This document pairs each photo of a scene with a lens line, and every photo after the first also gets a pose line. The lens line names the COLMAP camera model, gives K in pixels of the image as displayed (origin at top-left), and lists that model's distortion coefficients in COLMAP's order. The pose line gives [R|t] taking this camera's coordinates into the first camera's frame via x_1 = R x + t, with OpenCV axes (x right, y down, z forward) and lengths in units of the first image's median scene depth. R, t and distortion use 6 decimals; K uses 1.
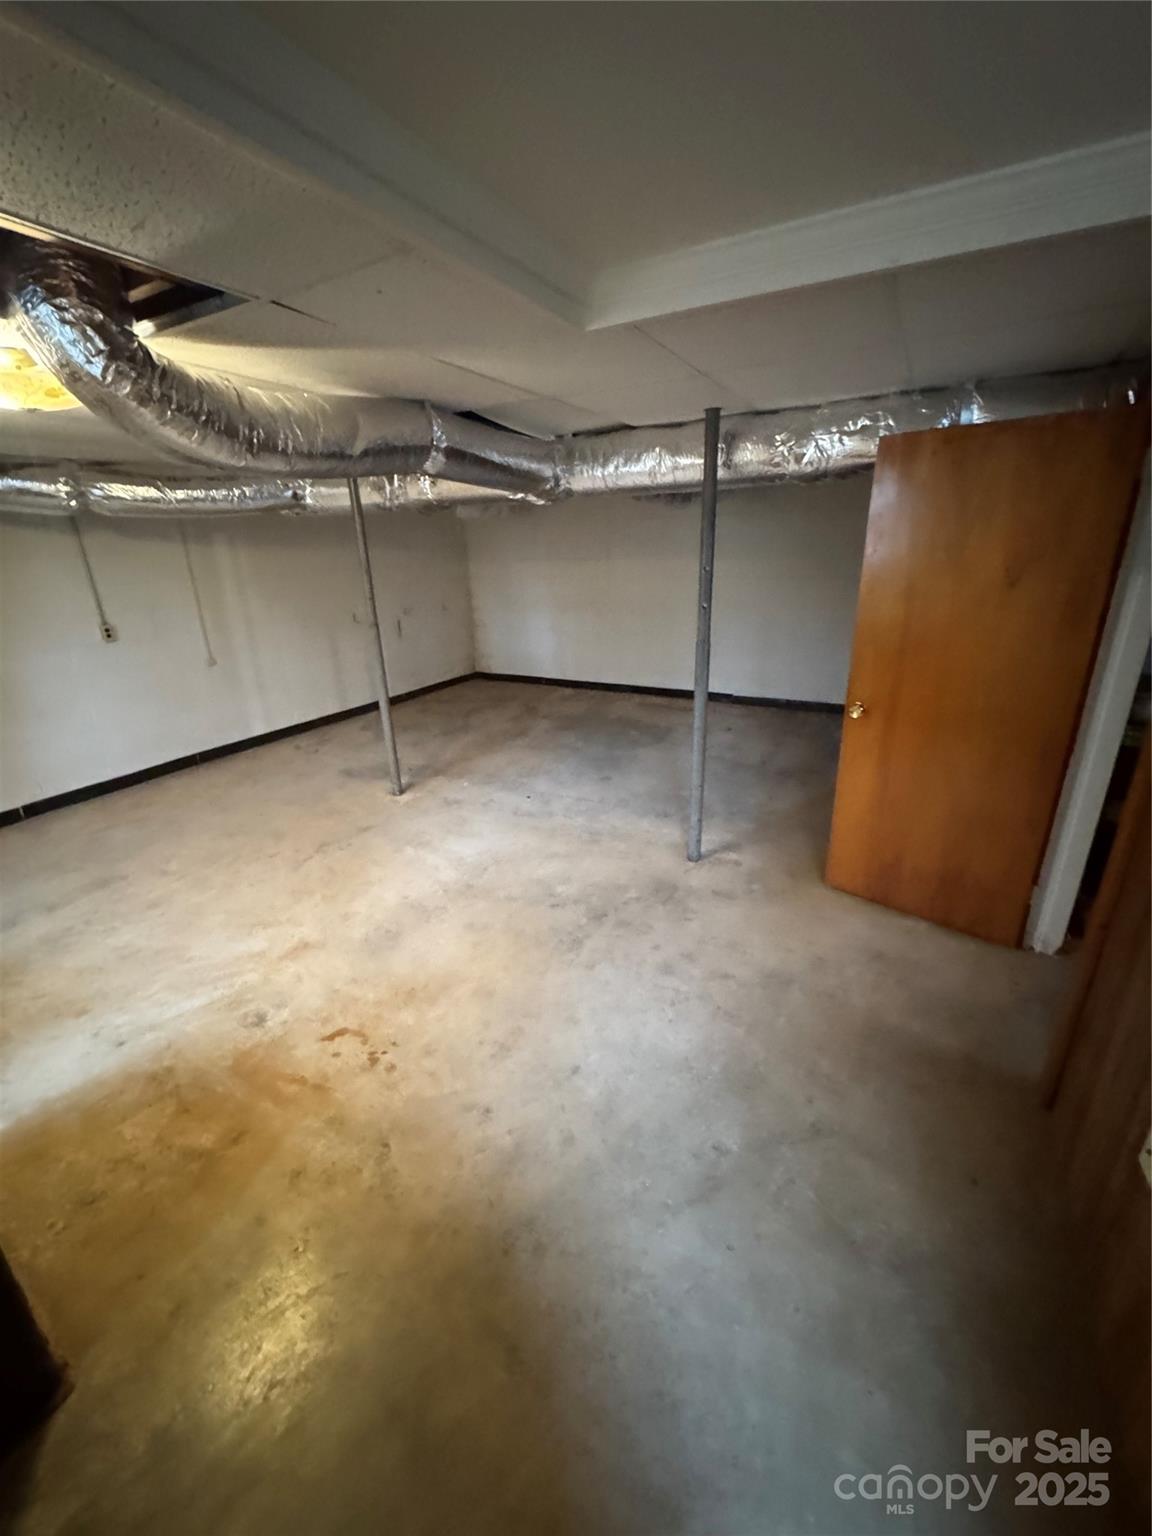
lens RADIAL K [[620.5, 0, 576.0], [0, 620.5, 768.0], [0, 0, 1]] dist [-0.000582, 0.000139]
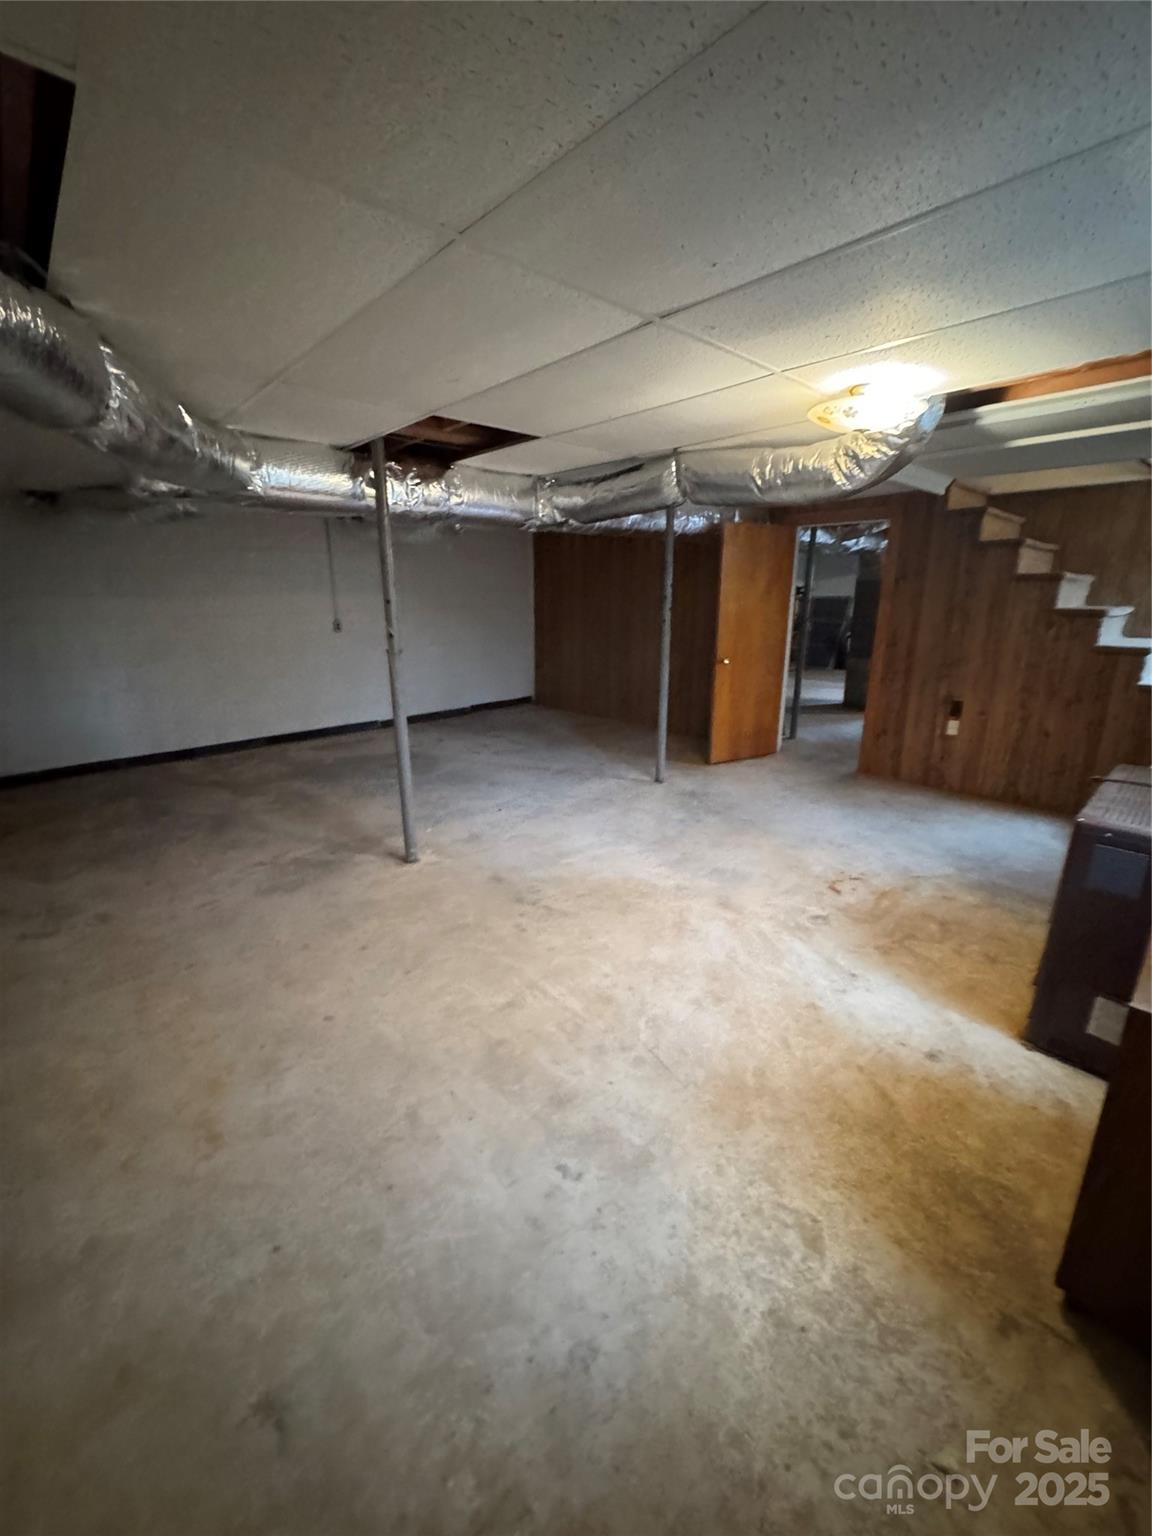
lens RADIAL K [[612.2, 0, 576.0], [0, 612.2, 768.0], [0, 0, 1]] dist [-0.001136, -0.000172]
pose [[0.315744, -0.240270, 0.917920, -1.297909], [0.317575, 0.938374, 0.136385, -0.159191], [-0.894121, 0.248445, 0.372589, 0.667944]]
